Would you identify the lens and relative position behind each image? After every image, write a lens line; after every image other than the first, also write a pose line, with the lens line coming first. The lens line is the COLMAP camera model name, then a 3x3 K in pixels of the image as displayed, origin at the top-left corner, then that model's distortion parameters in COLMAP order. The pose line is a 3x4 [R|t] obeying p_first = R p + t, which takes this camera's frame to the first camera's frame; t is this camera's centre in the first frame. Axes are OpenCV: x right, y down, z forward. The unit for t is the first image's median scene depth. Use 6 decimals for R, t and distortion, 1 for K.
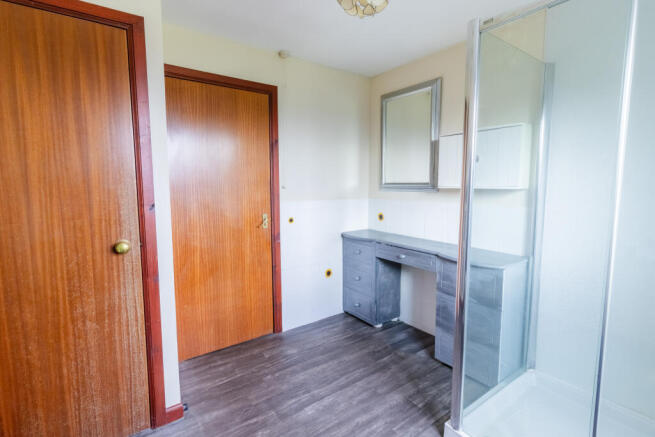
lens RADIAL K [[303.0, 0, 327.3], [0, 303.0, 217.3], [0, 0, 1]] dist [0.004471, -0.002211]
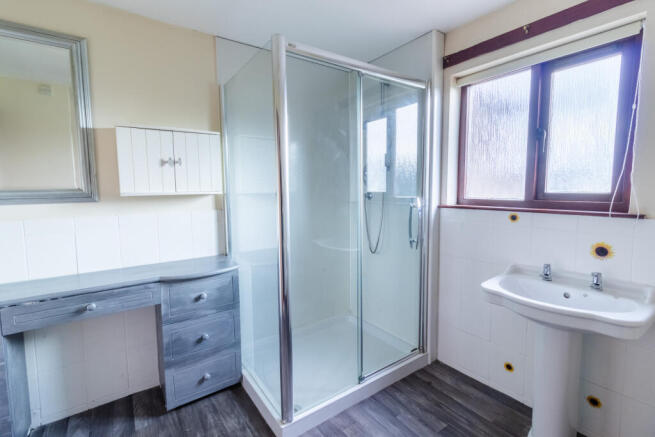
lens RADIAL K [[303.0, 0, 323.2], [0, 303.0, 217.4], [0, 0, 1]] dist [0.004471, -0.002211]
pose [[0.028923, -0.096787, 0.994885, -0.352584], [0.123761, 0.987990, 0.092518, -0.051779], [-0.991891, 0.120452, 0.040554, 0.485462]]
